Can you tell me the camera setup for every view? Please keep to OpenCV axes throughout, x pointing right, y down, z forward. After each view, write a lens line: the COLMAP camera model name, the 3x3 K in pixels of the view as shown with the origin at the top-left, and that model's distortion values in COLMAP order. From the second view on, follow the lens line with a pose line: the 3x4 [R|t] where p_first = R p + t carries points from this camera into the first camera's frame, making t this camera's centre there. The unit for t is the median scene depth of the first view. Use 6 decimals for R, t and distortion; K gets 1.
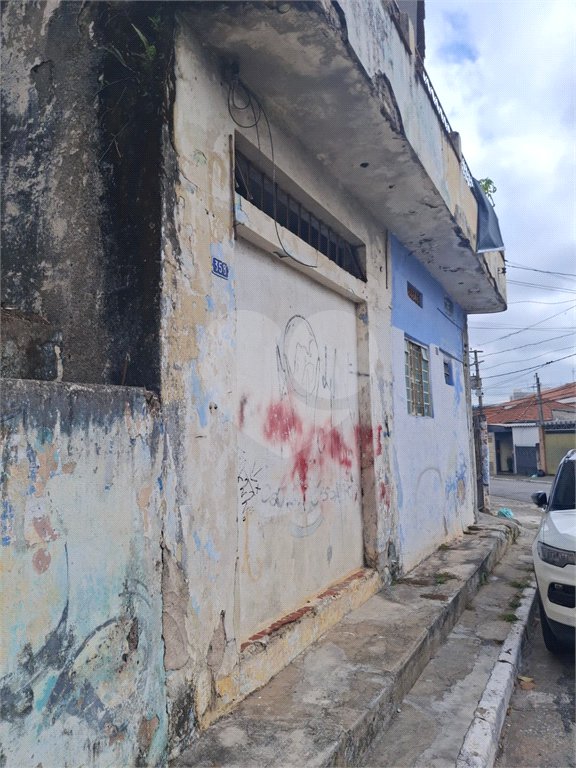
lens RADIAL K [[566.2, 0, 282.8], [0, 566.2, 378.2], [0, 0, 1]] dist [0.081795, -0.156537]
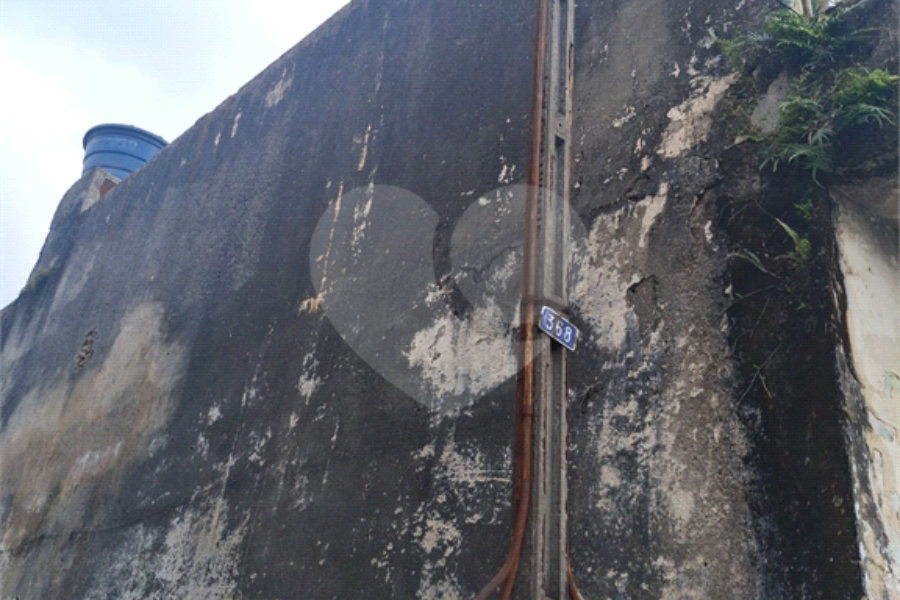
lens RADIAL K [[885.5, 0, 449.4], [0, 885.5, 280.5], [0, 0, 1]] dist [0.154547, -0.327470]
pose [[0.876554, -0.143221, -0.459500, -0.103741], [-0.060181, 0.914593, -0.399871, -0.063084], [0.477526, 0.378162, 0.793072, -0.067803]]
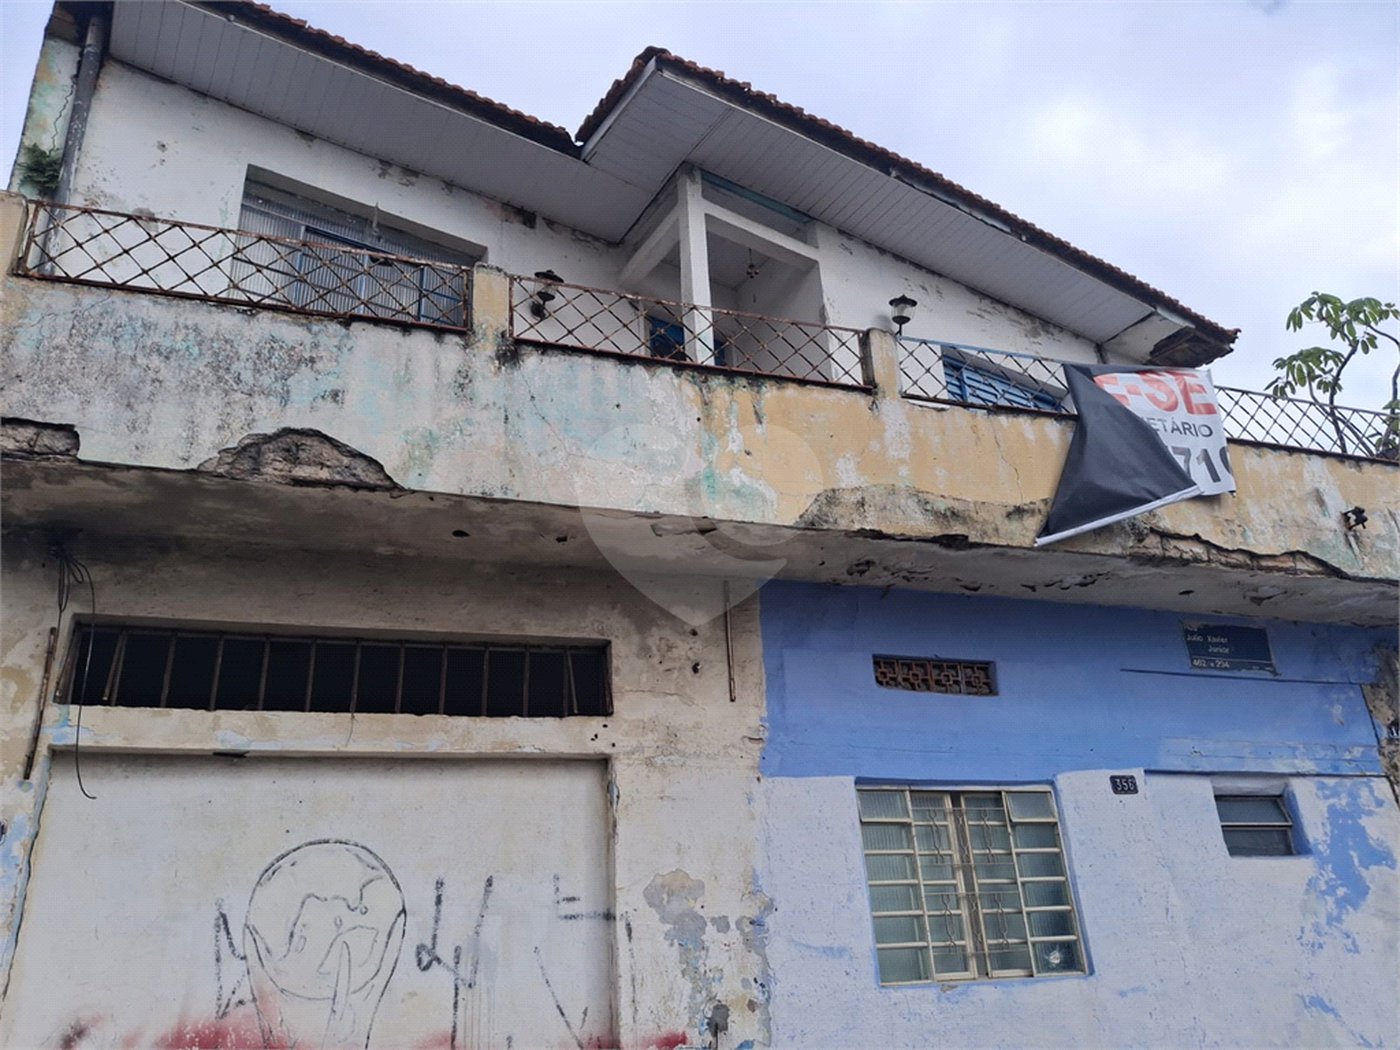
lens RADIAL K [[1055.0, 0, 700.0], [0, 1055.0, 525.0], [0, 0, 1]] dist [-0.007125, -0.002051]
pose [[0.720544, -0.306930, -0.621780, 1.485083], [0.116190, 0.937465, -0.328115, -0.027610], [0.683605, 0.164177, 0.711147, 0.672844]]
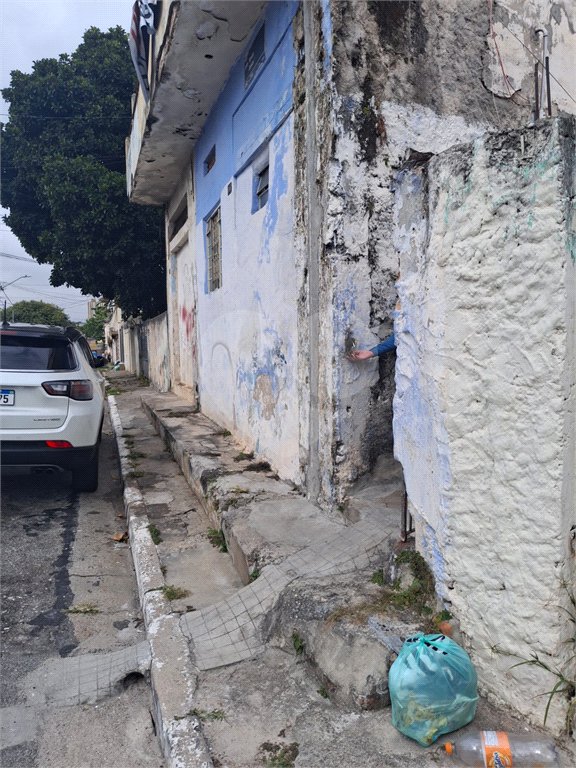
lens RADIAL K [[566.2, 0, 282.8], [0, 566.2, 378.2], [0, 0, 1]] dist [0.081795, -0.156537]
pose [[-0.698688, 0.083934, -0.710485, 2.009891], [0.109917, 0.993897, 0.009324, 0.514149], [0.706932, -0.071580, -0.703650, 4.065415]]
